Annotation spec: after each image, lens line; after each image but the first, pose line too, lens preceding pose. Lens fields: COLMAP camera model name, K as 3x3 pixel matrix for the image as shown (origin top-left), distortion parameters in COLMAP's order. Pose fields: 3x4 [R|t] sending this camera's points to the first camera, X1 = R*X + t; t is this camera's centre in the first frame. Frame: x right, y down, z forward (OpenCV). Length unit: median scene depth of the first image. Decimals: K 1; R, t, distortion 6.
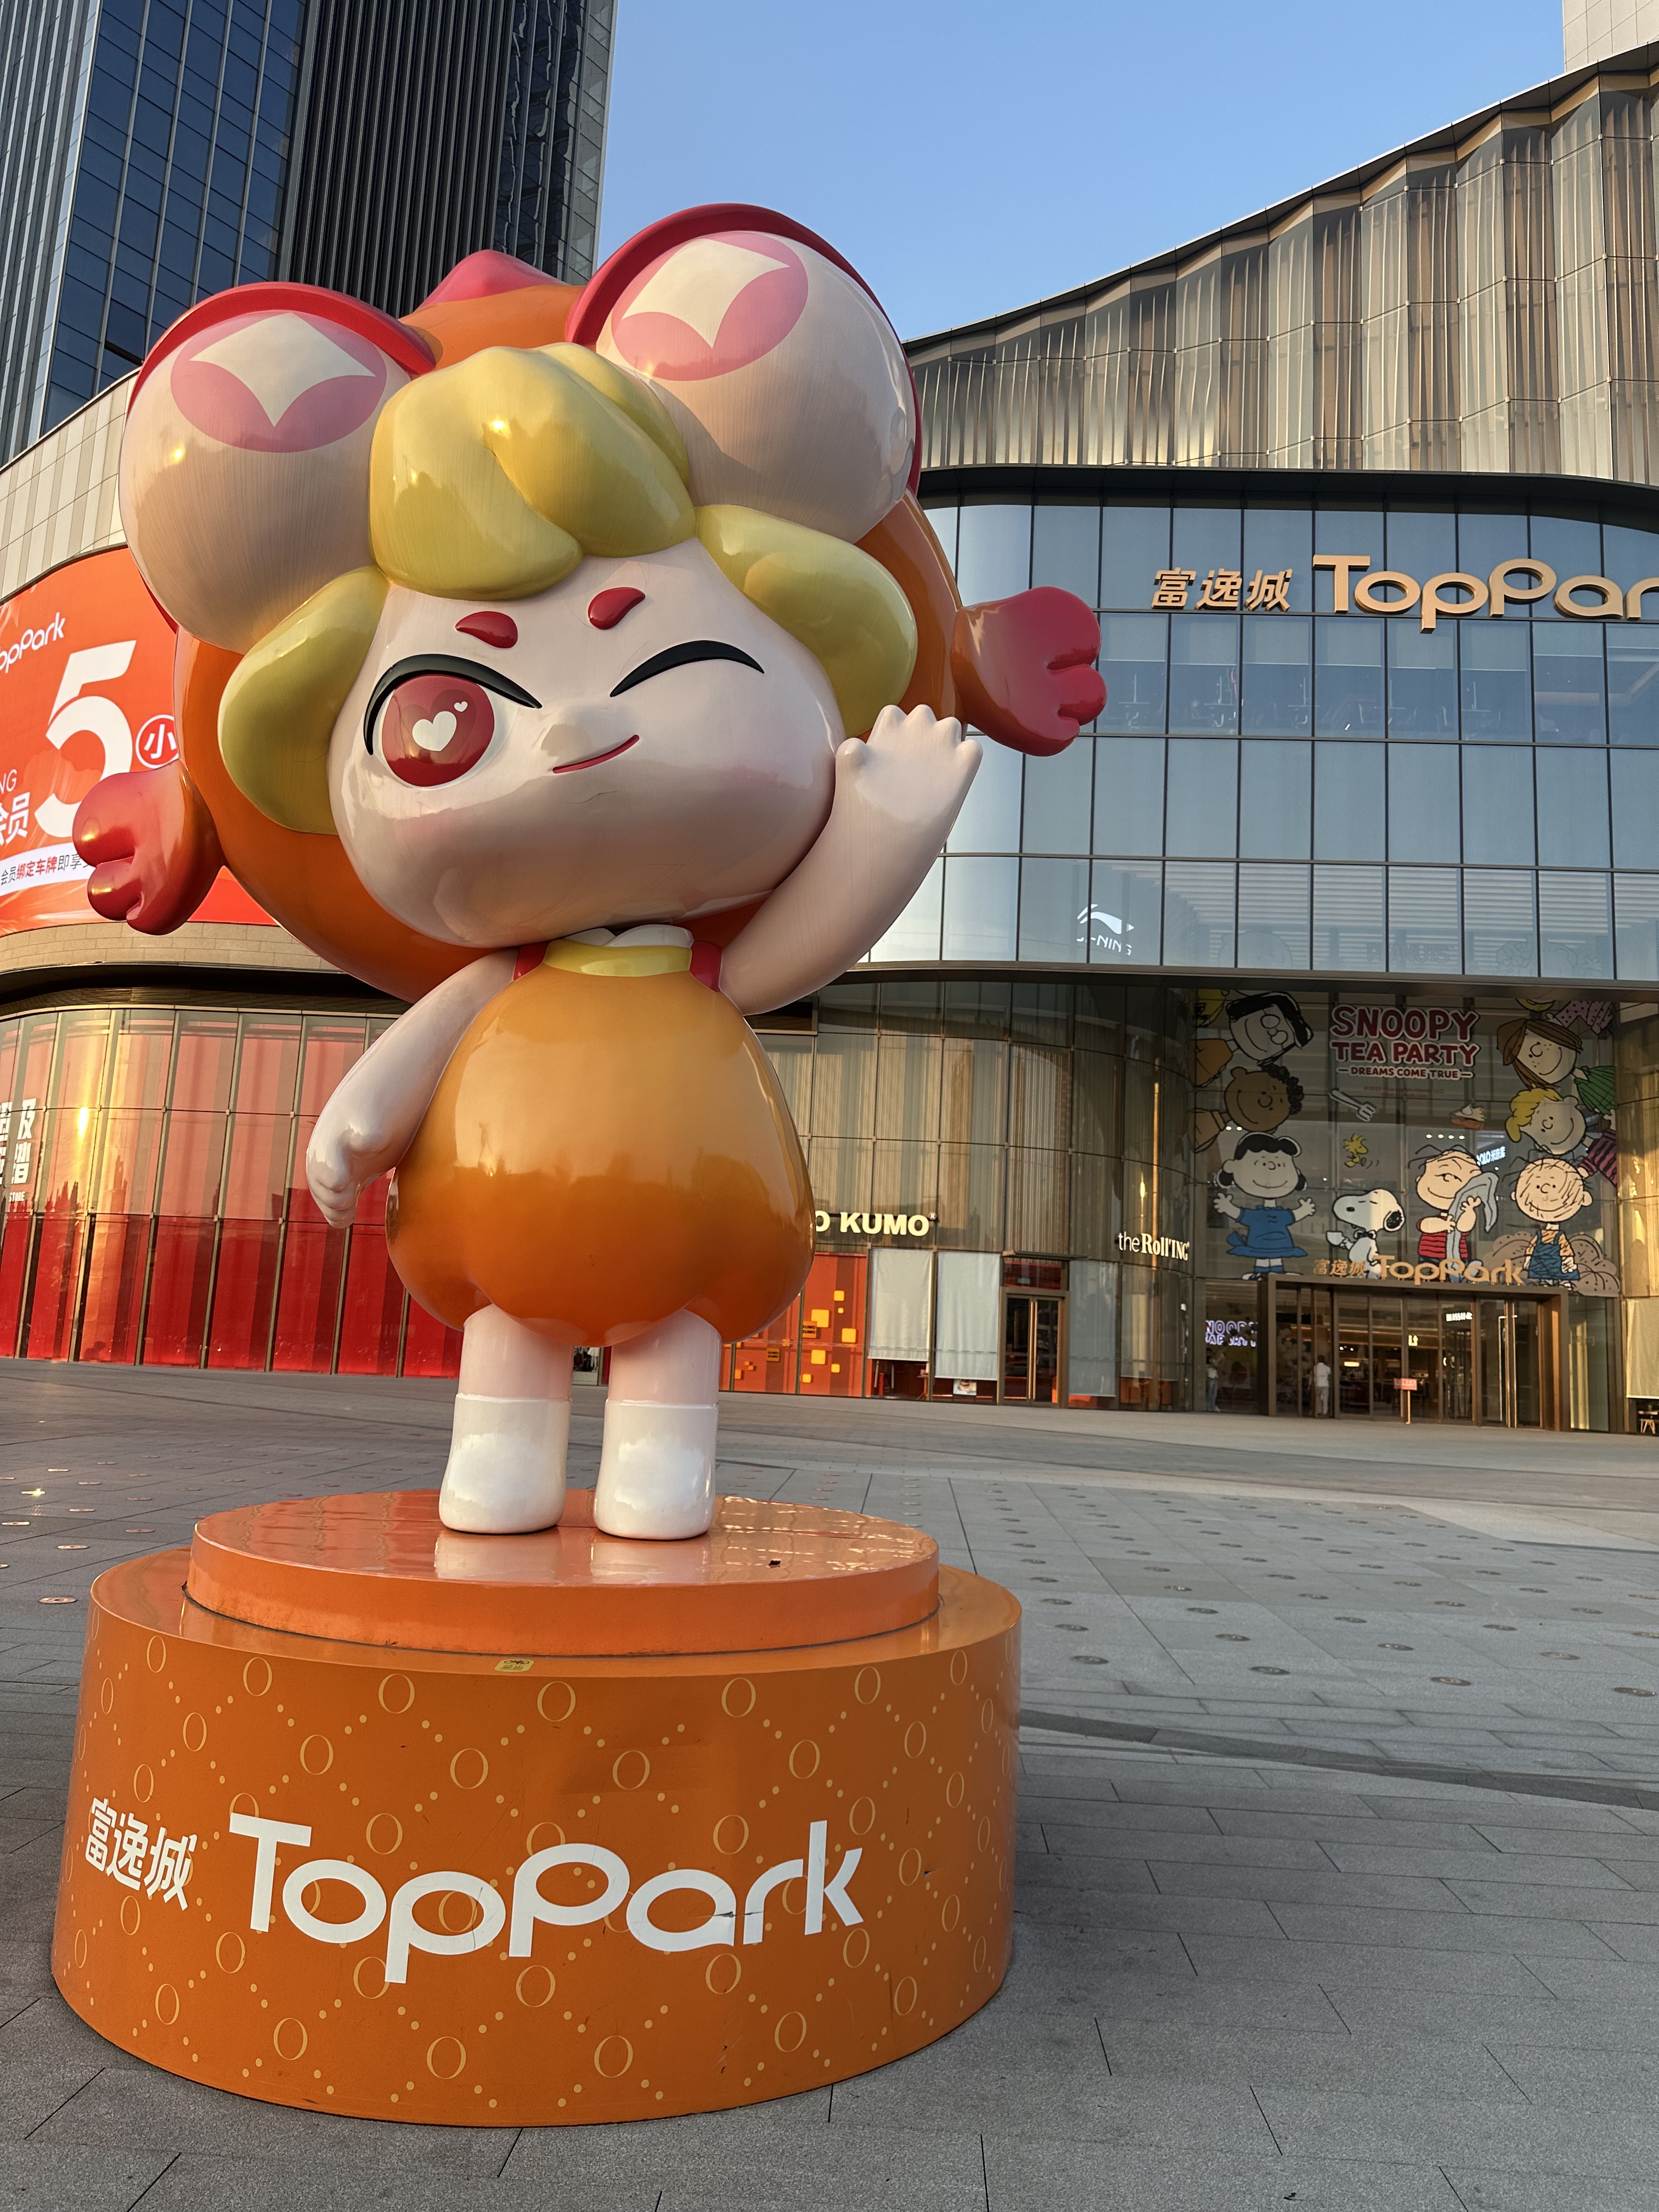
lens RADIAL K [[1524.2, 0, 829.2], [0, 1524.2, 1118.0], [0, 0, 1]] dist [0.080534, -0.101417]
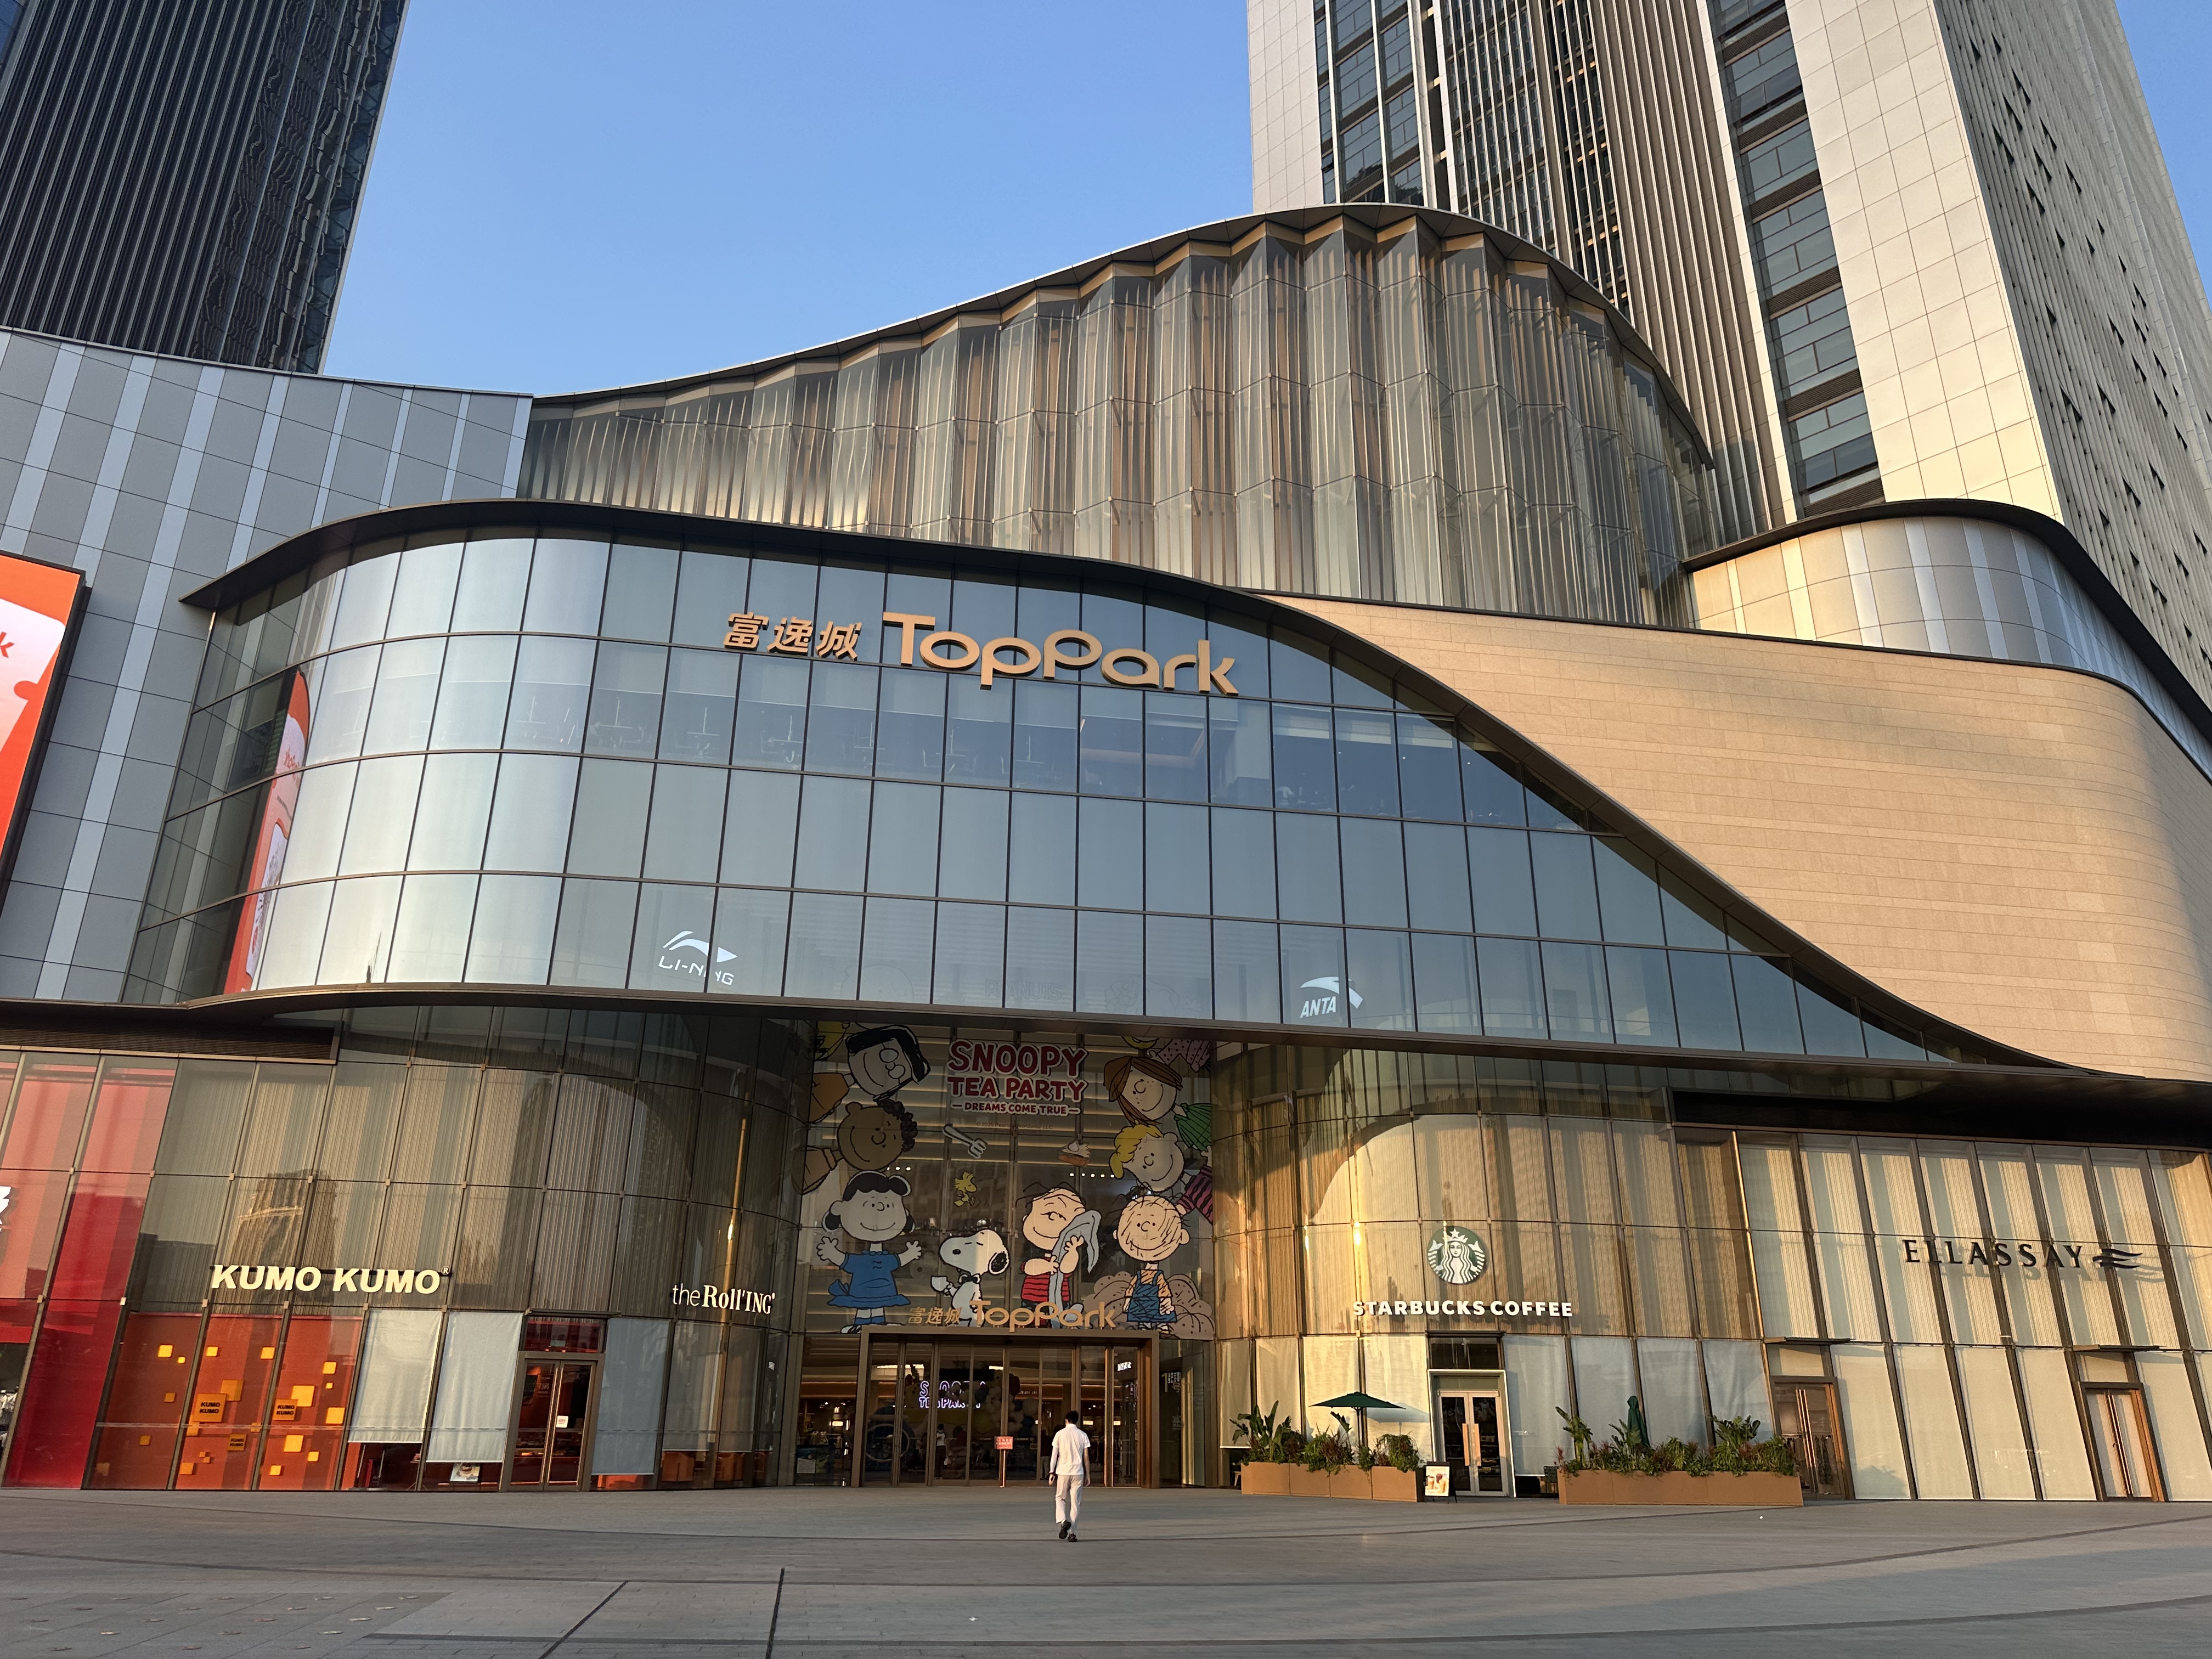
lens RADIAL K [[1524.2, 0, 1099.6], [0, 1524.2, 820.0], [0, 0, 1]] dist [0.080534, -0.101417]
pose [[0.976500, 0.044694, 0.210830, 0.221358], [0.002220, 0.976123, -0.217209, 0.003863], [-0.215504, 0.212573, 0.953085, -0.003836]]
